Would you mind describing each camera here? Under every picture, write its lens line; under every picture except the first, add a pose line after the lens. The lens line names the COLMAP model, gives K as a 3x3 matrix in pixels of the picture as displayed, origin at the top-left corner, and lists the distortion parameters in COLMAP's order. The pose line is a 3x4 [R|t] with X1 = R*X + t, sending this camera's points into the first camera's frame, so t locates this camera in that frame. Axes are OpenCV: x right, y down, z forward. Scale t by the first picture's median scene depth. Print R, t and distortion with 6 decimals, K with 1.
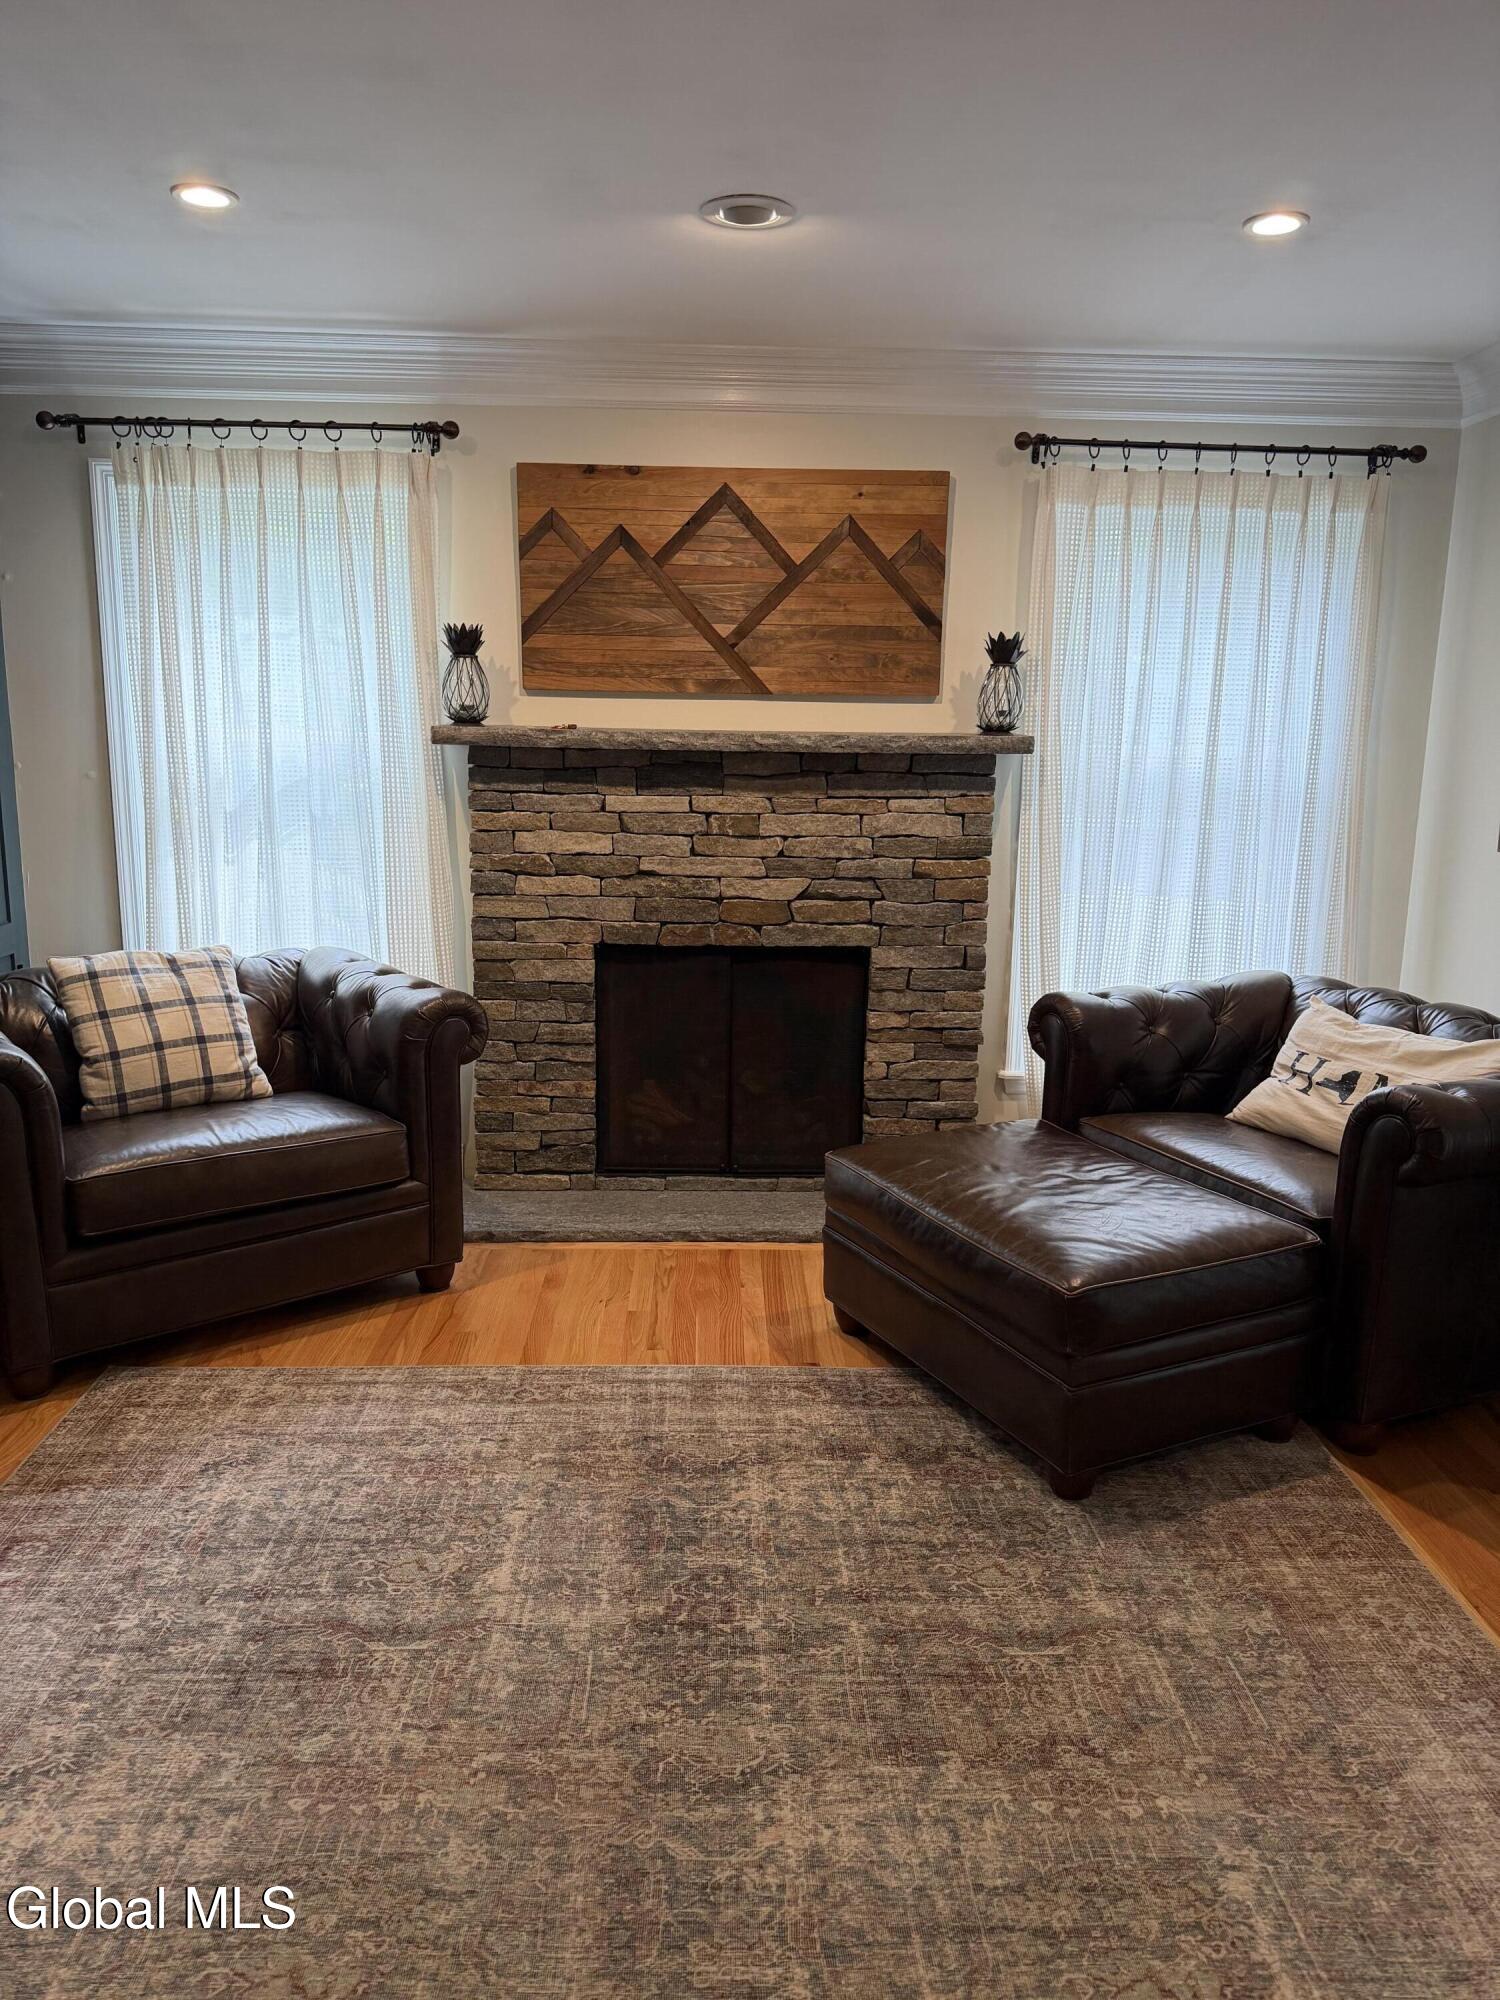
lens RADIAL K [[1407.9, 0, 735.6], [0, 1407.9, 988.7], [0, 0, 1]] dist [0.038220, -0.051626]
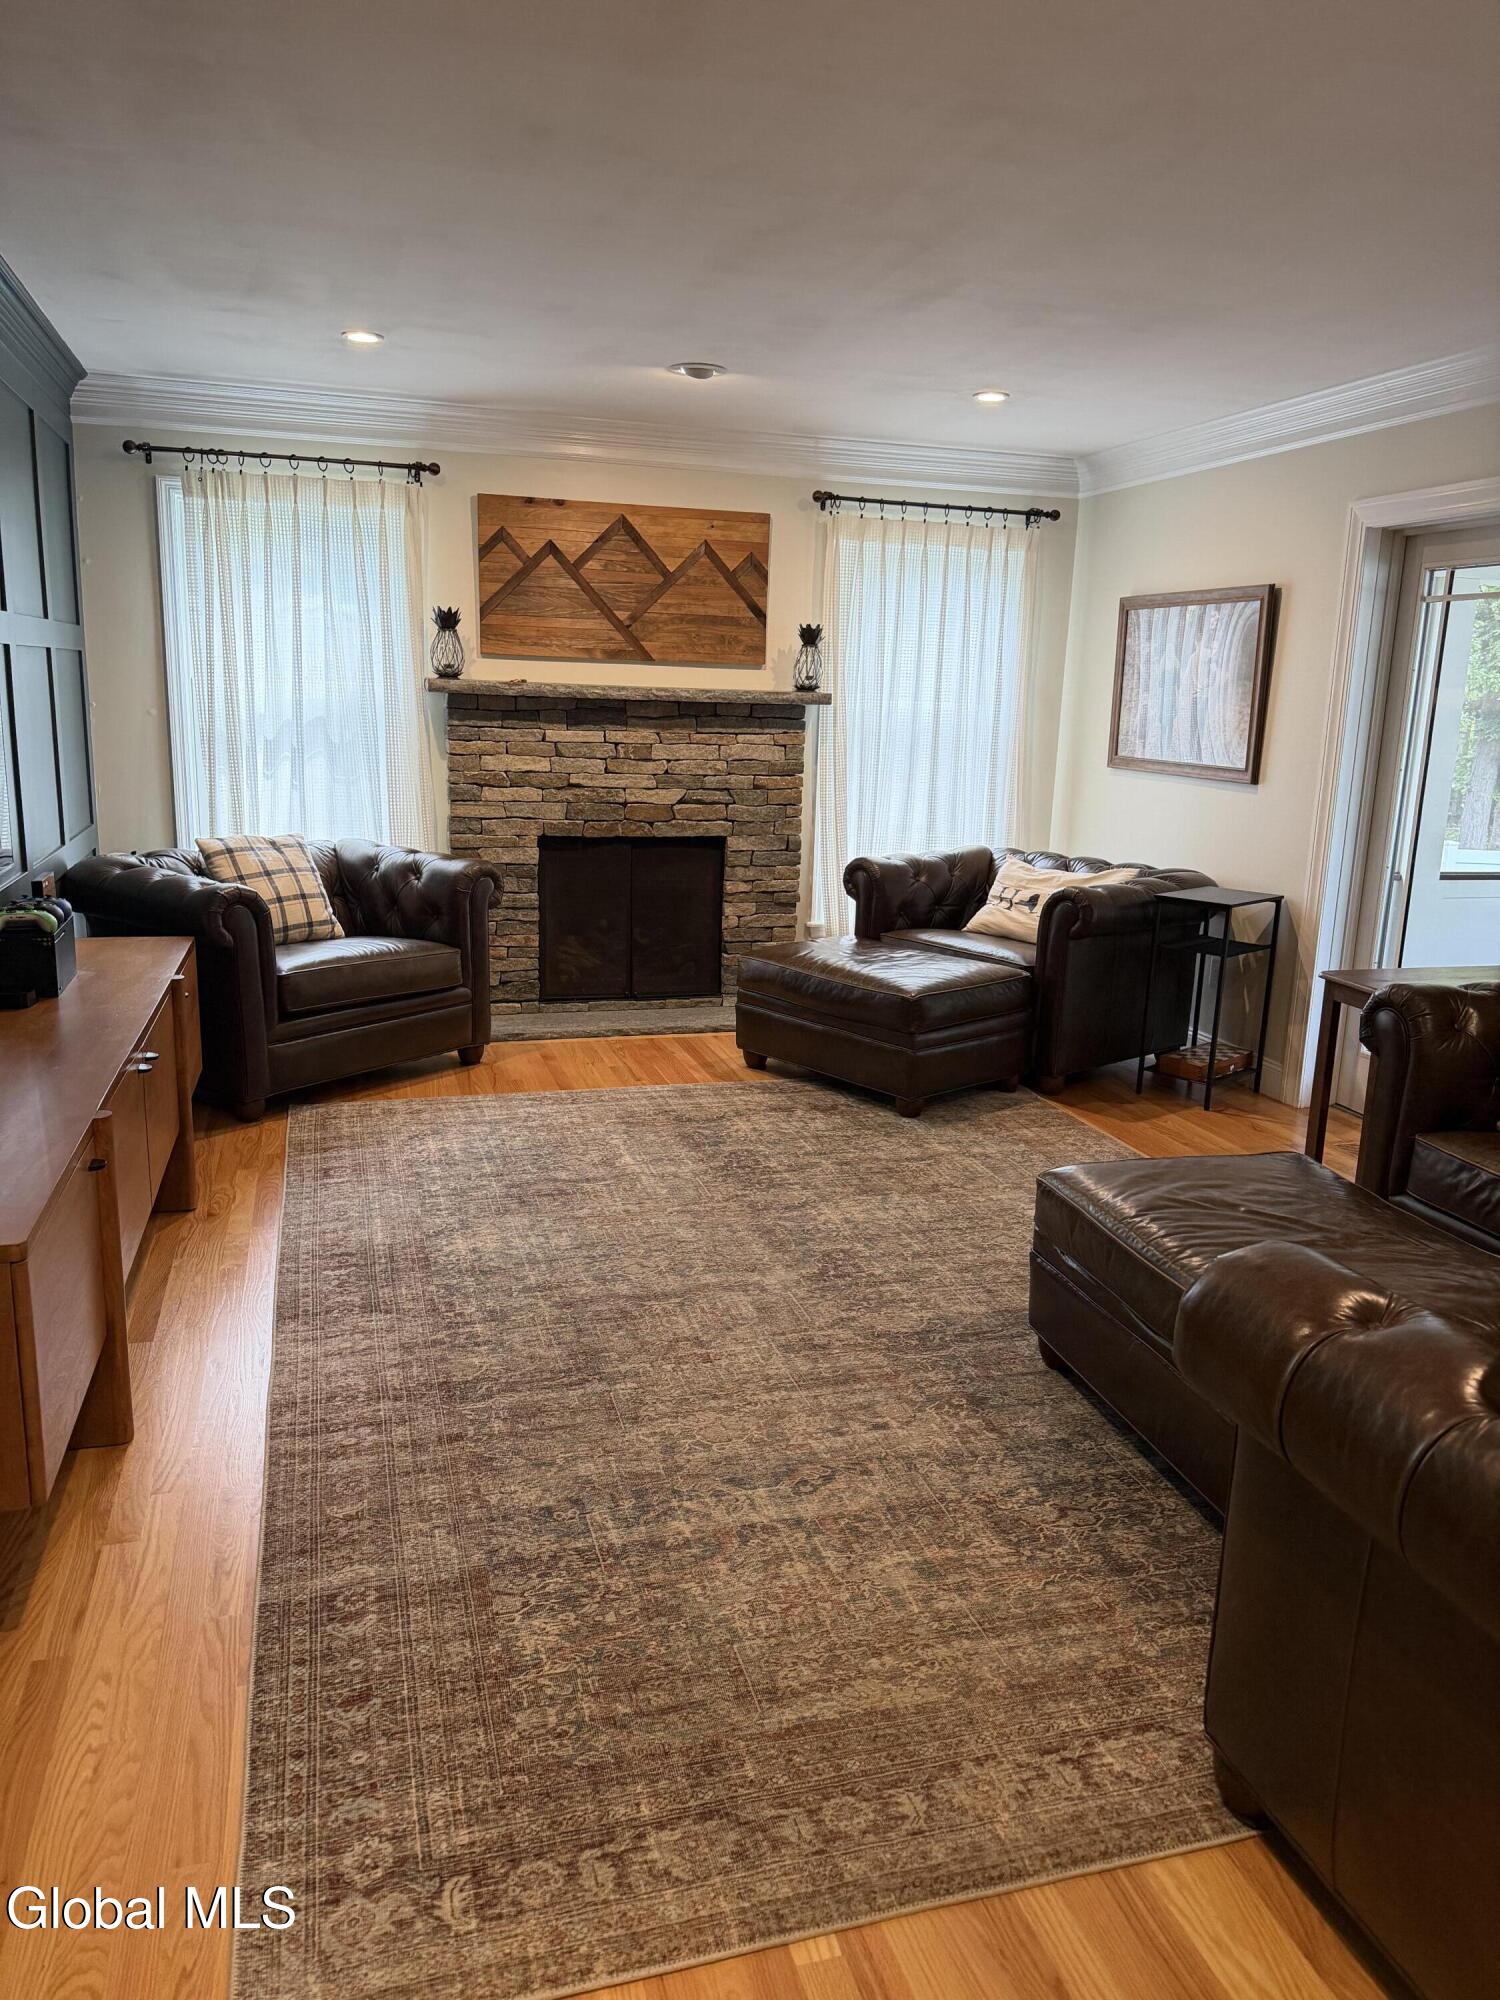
lens RADIAL K [[1407.9, 0, 751.4], [0, 1407.9, 996.8], [0, 0, 1]] dist [0.038220, -0.051626]
pose [[0.964482, -0.041903, 0.260804, -0.328476], [0.033612, 0.998780, 0.036171, 0.104663], [-0.262002, -0.026120, 0.964714, -0.525845]]
